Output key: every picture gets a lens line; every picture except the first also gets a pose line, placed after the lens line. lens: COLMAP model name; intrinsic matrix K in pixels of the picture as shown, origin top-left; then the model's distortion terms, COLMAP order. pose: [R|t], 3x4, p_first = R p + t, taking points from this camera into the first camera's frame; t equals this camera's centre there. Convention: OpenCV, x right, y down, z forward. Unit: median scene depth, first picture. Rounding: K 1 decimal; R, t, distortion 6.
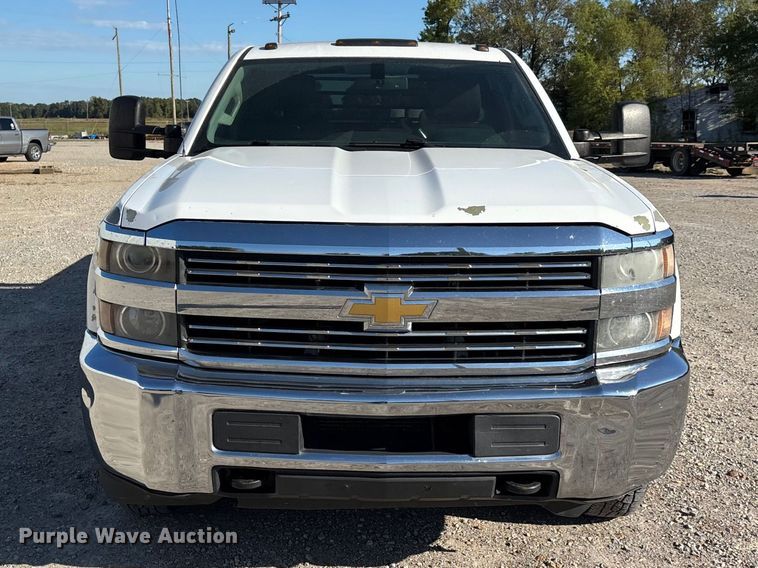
lens RADIAL K [[918.6, 0, 344.9], [0, 918.6, 251.4], [0, 0, 1]] dist [0.007544, 0.000000]
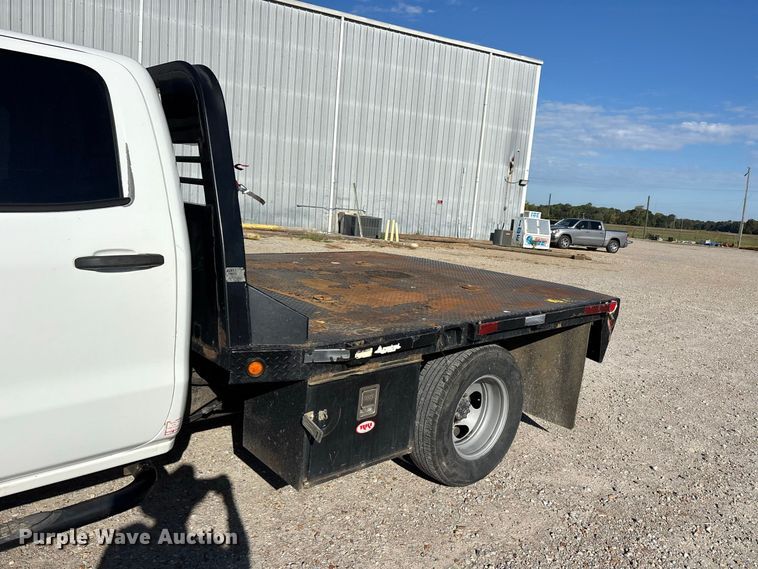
lens RADIAL K [[571.6, 0, 384.2], [0, 571.6, 285.6], [0, 0, 1]] dist [0.033046, -0.035832]
pose [[0.676273, 0.156782, -0.719774, 0.663634], [-0.184920, 0.981933, 0.040142, -0.156202], [0.713064, 0.105954, 0.693047, 1.127606]]
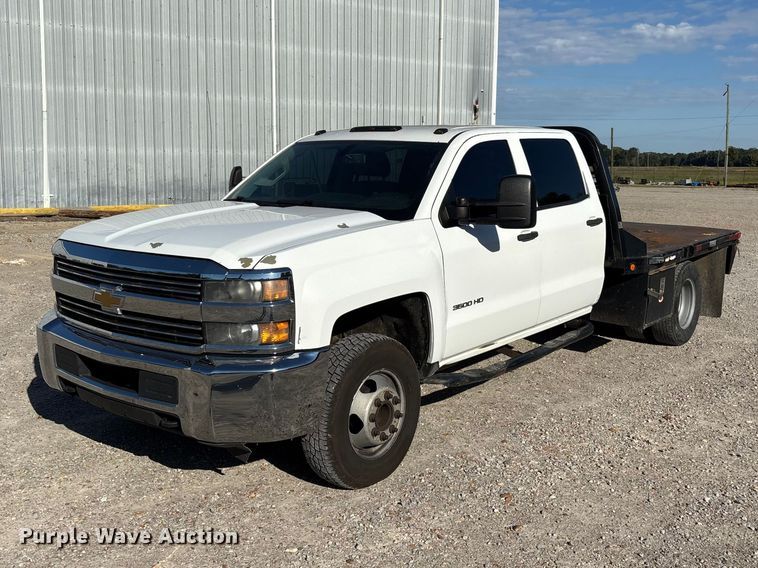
lens RADIAL K [[804.4, 0, 361.3], [0, 804.4, 260.2], [0, 0, 1]] dist [0.010025, 0.000000]
pose [[0.773030, 0.081455, -0.629118, 0.782765], [-0.098674, 0.995091, 0.007593, -0.039613], [0.626648, 0.056208, 0.777272, 0.072766]]
